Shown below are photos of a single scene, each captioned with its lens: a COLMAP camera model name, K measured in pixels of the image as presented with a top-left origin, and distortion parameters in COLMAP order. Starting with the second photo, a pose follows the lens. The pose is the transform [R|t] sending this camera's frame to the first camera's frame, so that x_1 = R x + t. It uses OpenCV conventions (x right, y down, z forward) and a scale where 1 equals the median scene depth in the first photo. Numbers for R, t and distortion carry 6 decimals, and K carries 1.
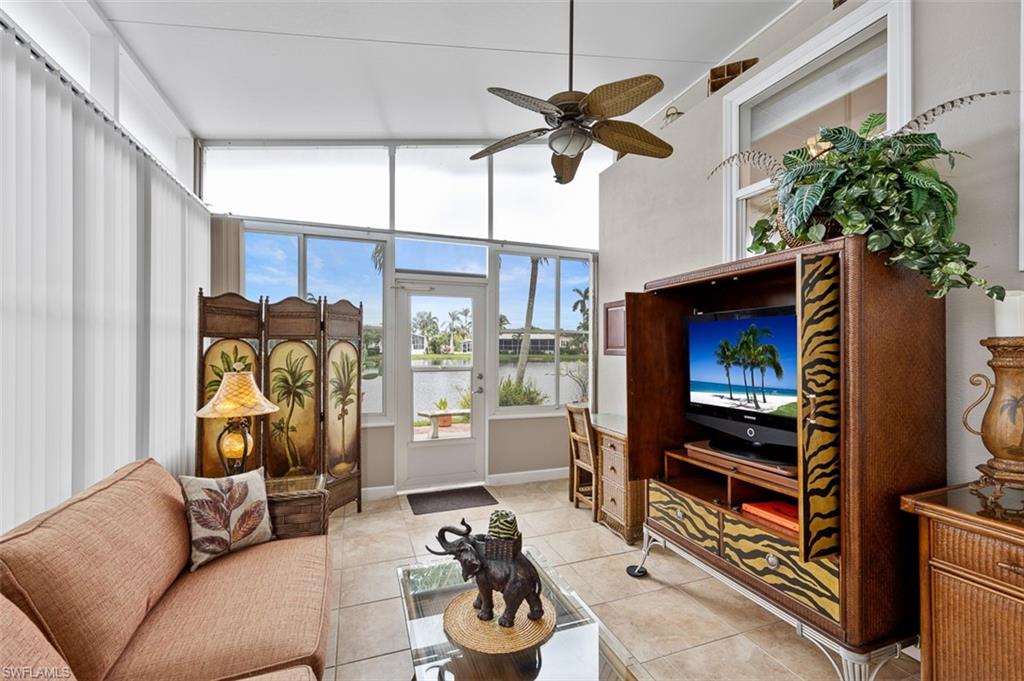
lens RADIAL K [[437.1, 0, 514.8], [0, 437.1, 349.8], [0, 0, 1]] dist [0.000806, 0.000119]
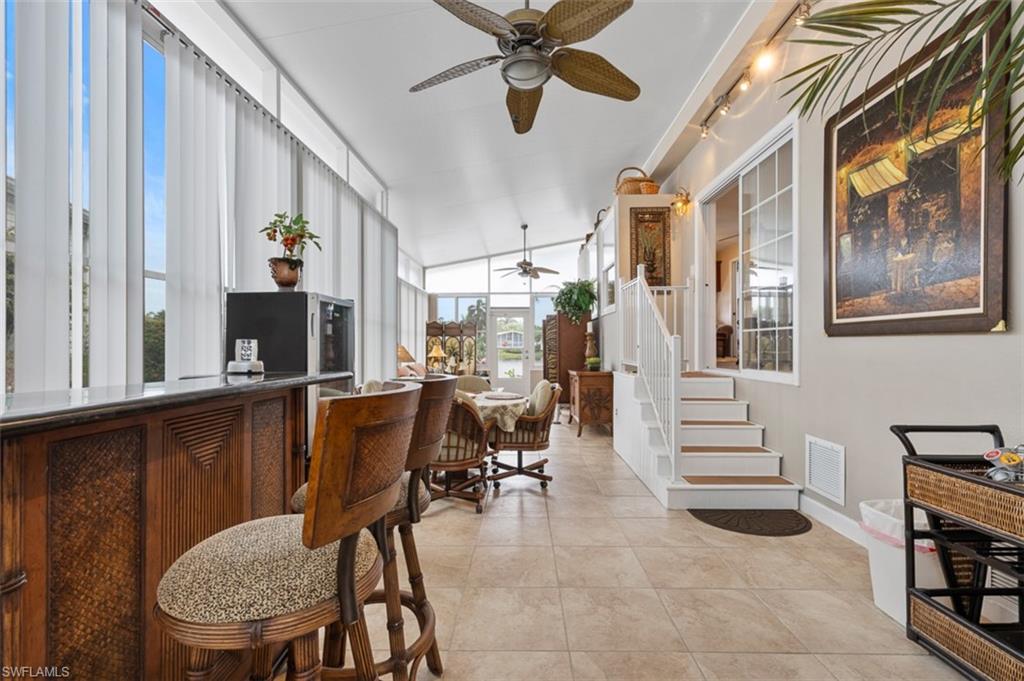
lens RADIAL K [[447.2, 0, 514.6], [0, 447.2, 345.8], [0, 0, 1]] dist [0.001827, 0.000193]
pose [[0.929728, -0.007210, -0.368177, 0.967109], [0.005301, 0.999967, -0.006196, 0.059361], [0.368210, 0.003809, 0.929735, -1.607175]]
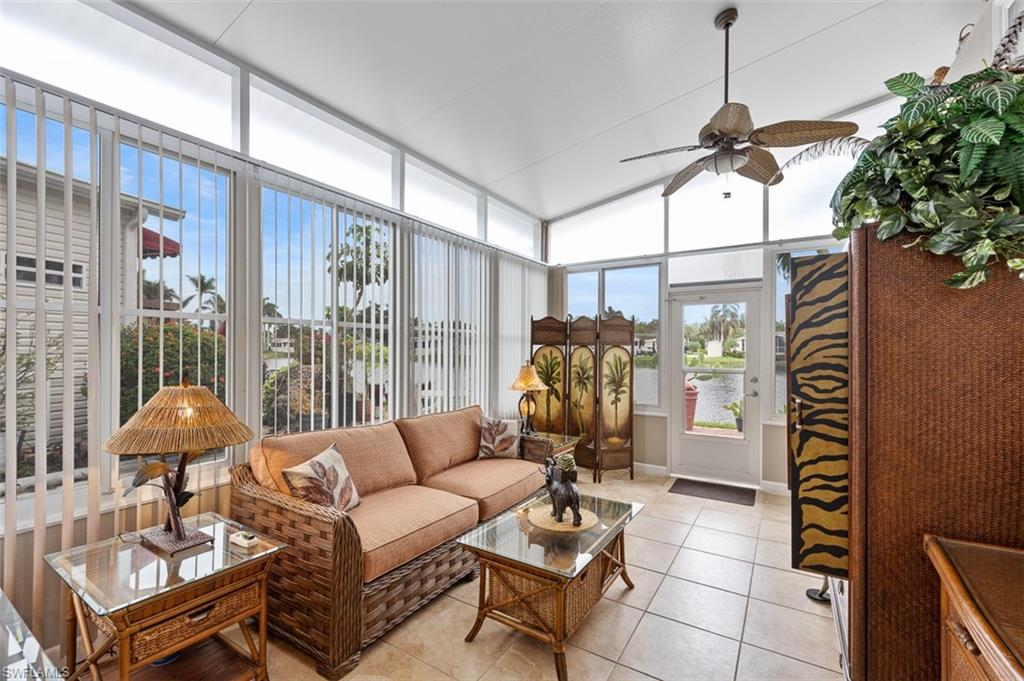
lens RADIAL K [[431.0, 0, 517.1], [0, 431.0, 350.5], [0, 0, 1]] dist [0.000160, -0.000008]
pose [[0.607037, -0.000307, -0.794674, 0.499293], [-0.004657, 0.999981, -0.003943, -0.000321], [0.794660, 0.006094, 0.607024, -0.044281]]
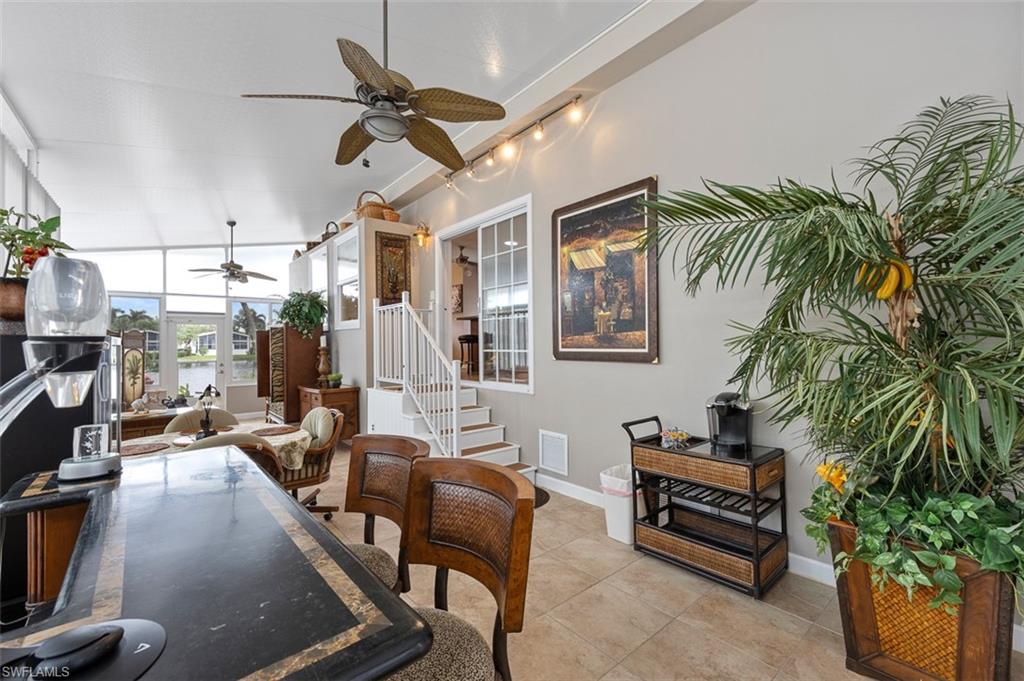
lens RADIAL K [[430.0, 0, 515.3], [0, 430.0, 337.8], [0, 0, 1]] dist [0.001069, 0.000077]
pose [[0.942969, -0.013130, 0.332622, 0.697557], [0.019145, 0.999707, -0.014812, -0.009217], [-0.332330, 0.020336, 0.942944, -1.676817]]
